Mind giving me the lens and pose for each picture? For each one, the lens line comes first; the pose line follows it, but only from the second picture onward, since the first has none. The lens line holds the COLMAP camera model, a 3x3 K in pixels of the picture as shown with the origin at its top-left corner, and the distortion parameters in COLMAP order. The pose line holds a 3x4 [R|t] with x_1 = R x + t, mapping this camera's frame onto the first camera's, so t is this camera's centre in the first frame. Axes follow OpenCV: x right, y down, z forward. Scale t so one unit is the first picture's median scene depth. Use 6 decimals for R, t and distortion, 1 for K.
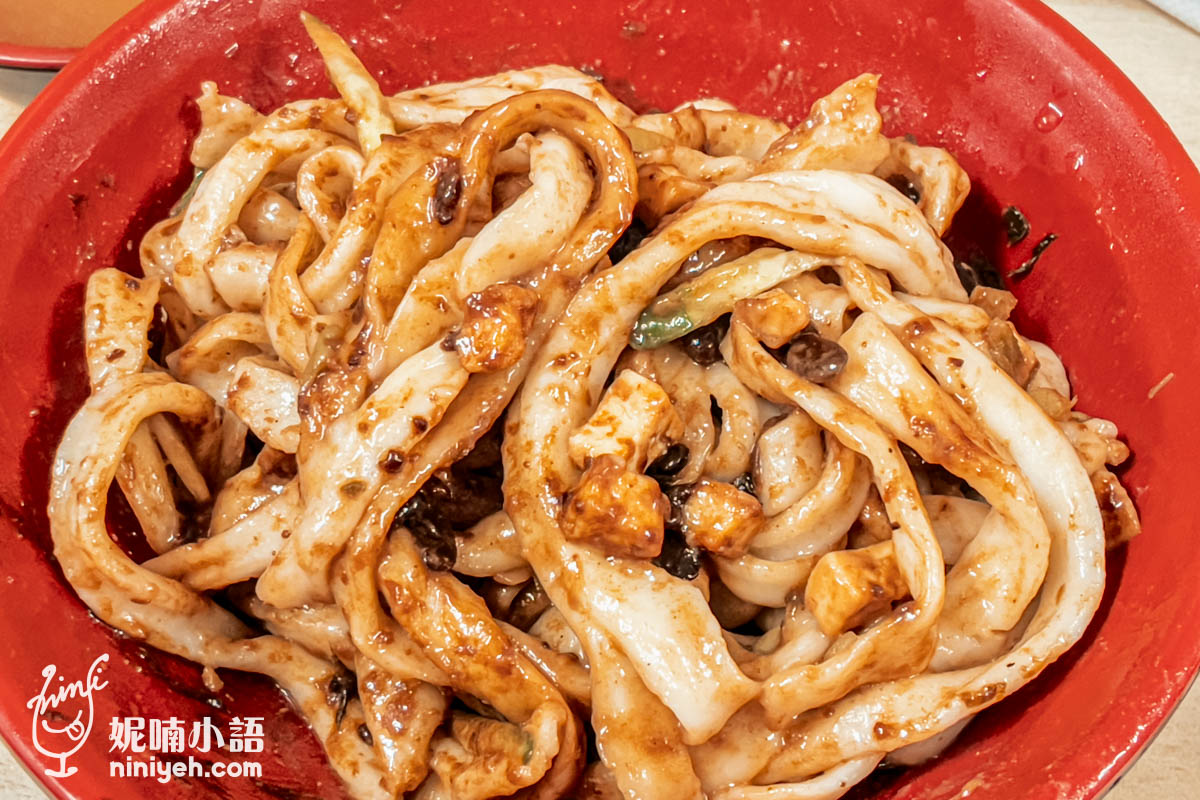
lens RADIAL K [[2347.1, 0, 431.3], [0, 2347.1, 399.7], [0, 0, 1]] dist [0.149185, -0.582471]
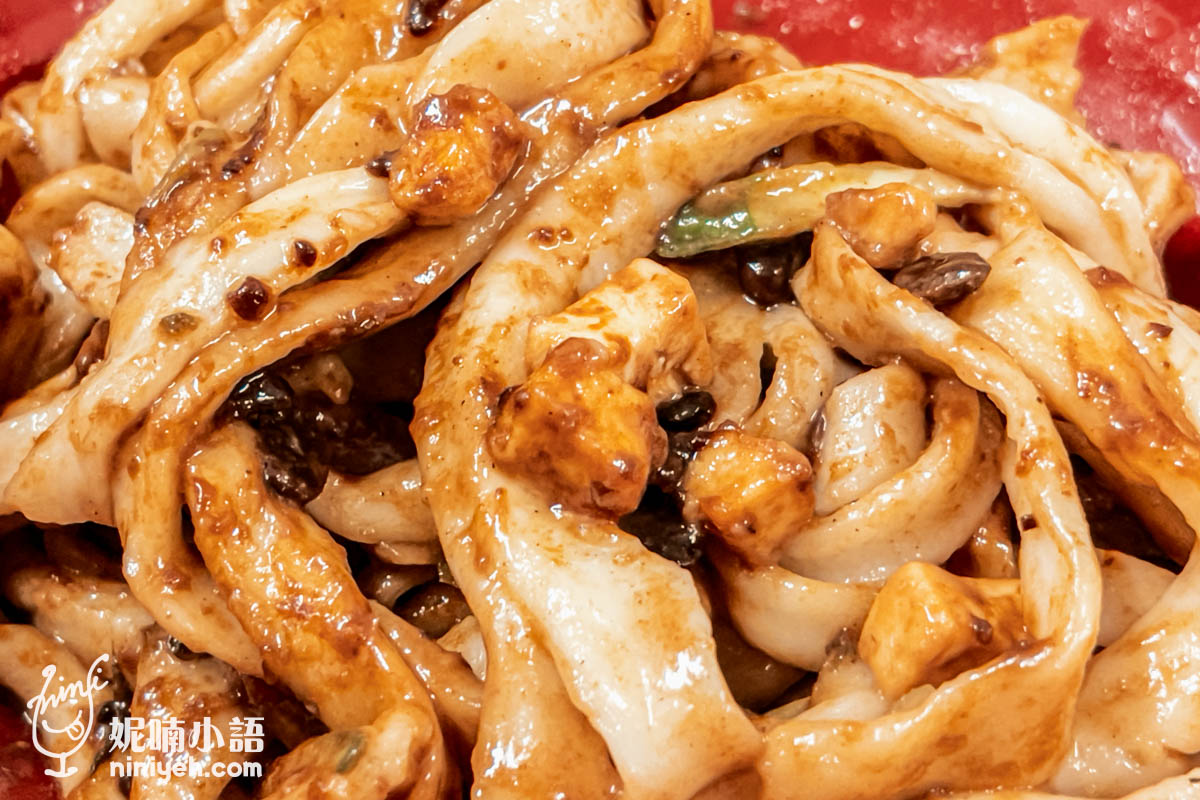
lens RADIAL K [[2347.1, 0, 431.3], [0, 2347.1, 399.7], [0, 0, 1]] dist [0.149185, -0.582471]
pose [[0.977784, 0.193620, -0.080309, 0.086961], [-0.208025, 0.943417, -0.258245, 0.203769], [0.025763, 0.269214, 0.962736, 0.394295]]
